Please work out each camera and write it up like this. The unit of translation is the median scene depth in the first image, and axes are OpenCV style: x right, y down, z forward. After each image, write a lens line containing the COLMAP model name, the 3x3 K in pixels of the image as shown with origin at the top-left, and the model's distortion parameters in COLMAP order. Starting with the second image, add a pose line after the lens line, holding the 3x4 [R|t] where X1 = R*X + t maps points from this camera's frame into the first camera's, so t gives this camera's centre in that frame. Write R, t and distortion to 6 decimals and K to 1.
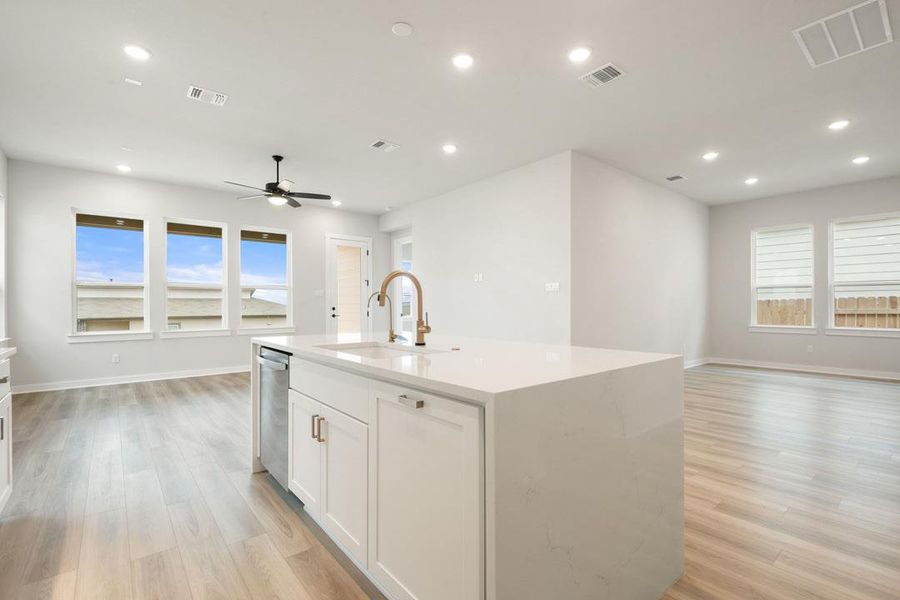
lens RADIAL K [[409.3, 0, 450.9], [0, 409.3, 306.9], [0, 0, 1]] dist [0.002219, -0.006064]
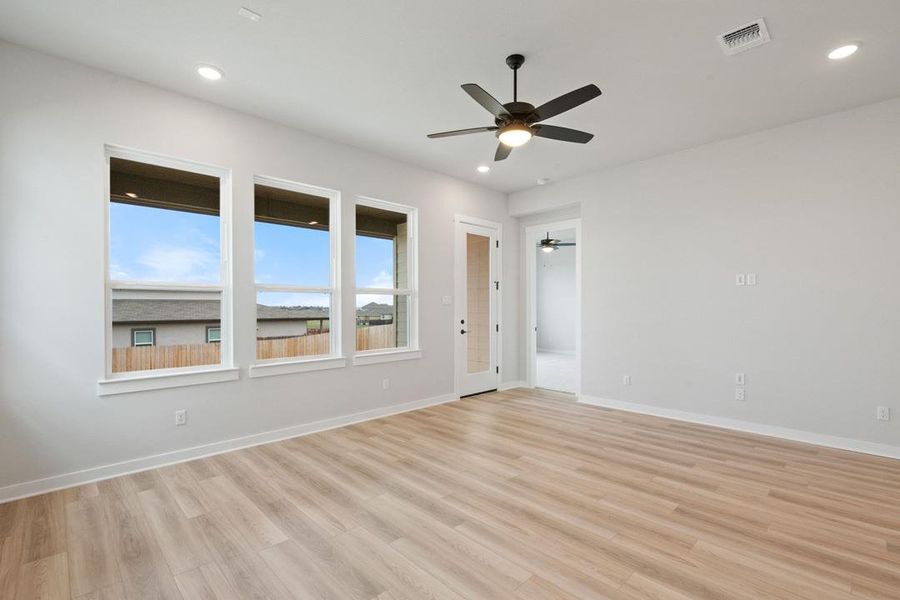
lens RADIAL K [[410.9, 0, 450.7], [0, 410.9, 309.6], [0, 0, 1]] dist [-0.001951, -0.000598]
pose [[0.997021, 0.002156, 0.077095, -0.557755], [-0.002558, 0.999984, 0.005115, -0.031202], [-0.077082, -0.005297, 0.997011, 0.458267]]
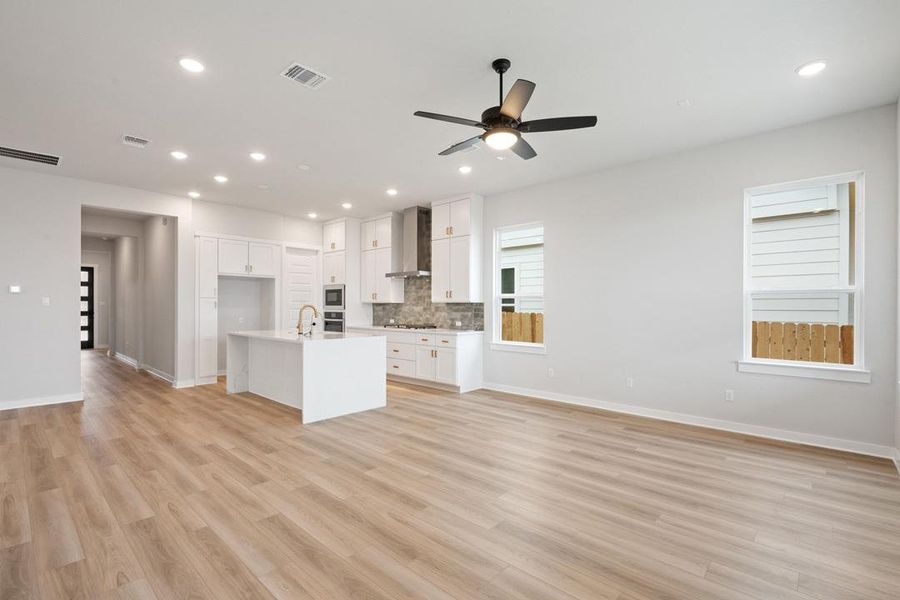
lens RADIAL K [[407.3, 0, 452.3], [0, 407.3, 304.7], [0, 0, 1]] dist [0.000448, -0.000942]
pose [[-0.990073, -0.000257, -0.140551, -0.280729], [-0.000200, 1.000000, -0.000415, -0.036510], [0.140551, -0.000383, -0.990073, 1.563334]]
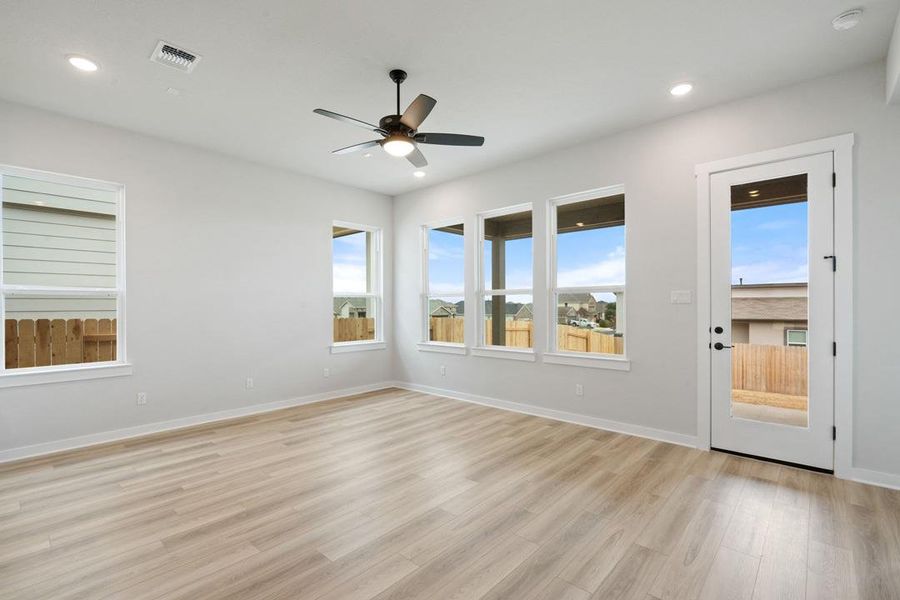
lens RADIAL K [[407.4, 0, 449.6], [0, 407.4, 306.6], [0, 0, 1]] dist [-0.000965, -0.001031]
pose [[0.140111, 0.005142, -0.990122, 0.170119], [0.000017, 0.999987, 0.005196, -0.036433], [0.990136, -0.000745, 0.140109, 1.002026]]
